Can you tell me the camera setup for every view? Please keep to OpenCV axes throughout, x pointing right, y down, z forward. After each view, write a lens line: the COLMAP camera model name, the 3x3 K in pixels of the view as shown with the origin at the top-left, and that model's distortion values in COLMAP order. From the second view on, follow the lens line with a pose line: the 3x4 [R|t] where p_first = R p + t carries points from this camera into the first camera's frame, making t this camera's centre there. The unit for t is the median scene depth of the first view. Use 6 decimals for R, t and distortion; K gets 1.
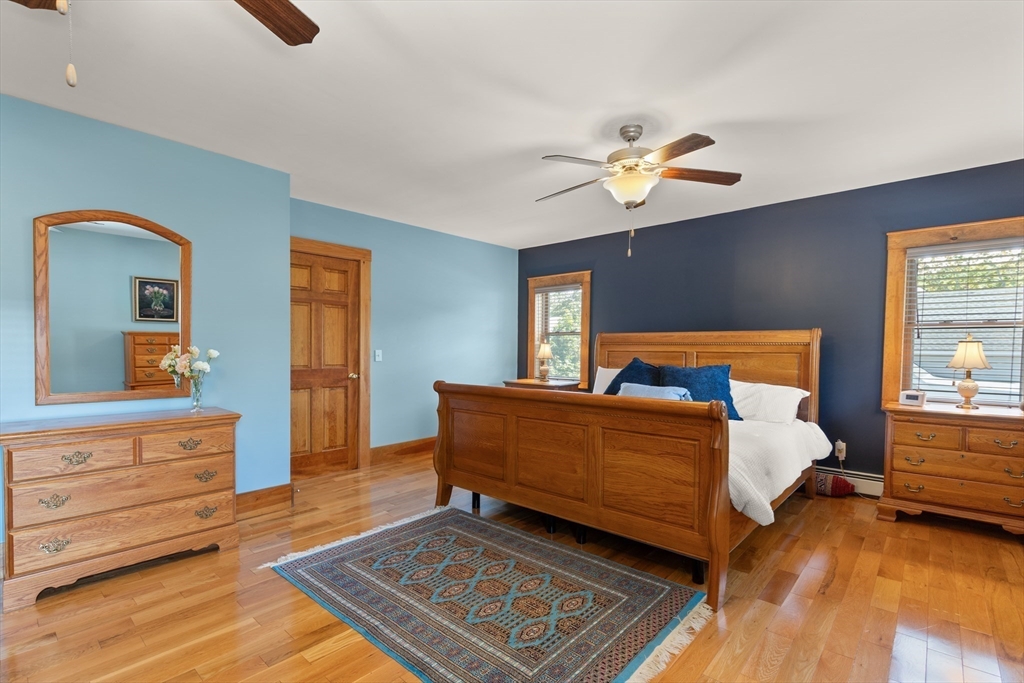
lens RADIAL K [[466.5, 0, 502.0], [0, 466.5, 362.3], [0, 0, 1]] dist [0.007674, -0.002342]
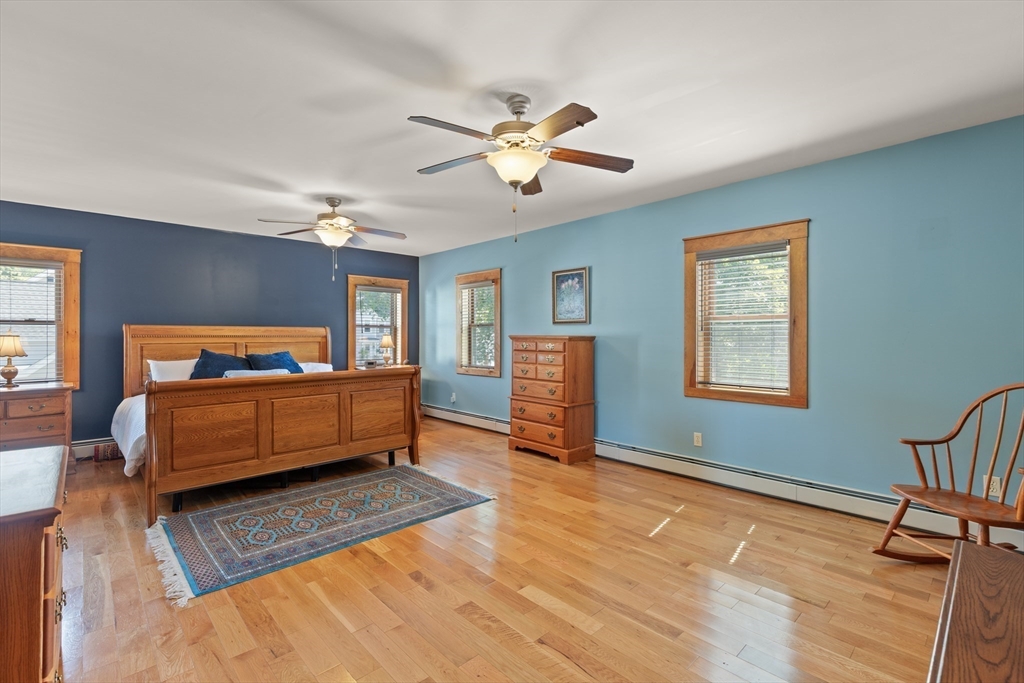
lens RADIAL K [[466.5, 0, 512.9], [0, 466.5, 338.7], [0, 0, 1]] dist [0.007674, -0.002342]
pose [[0.090228, -0.013211, 0.995834, -1.236023], [0.035353, 0.999324, 0.010055, -0.032623], [-0.995293, 0.034299, 0.090634, 0.291329]]
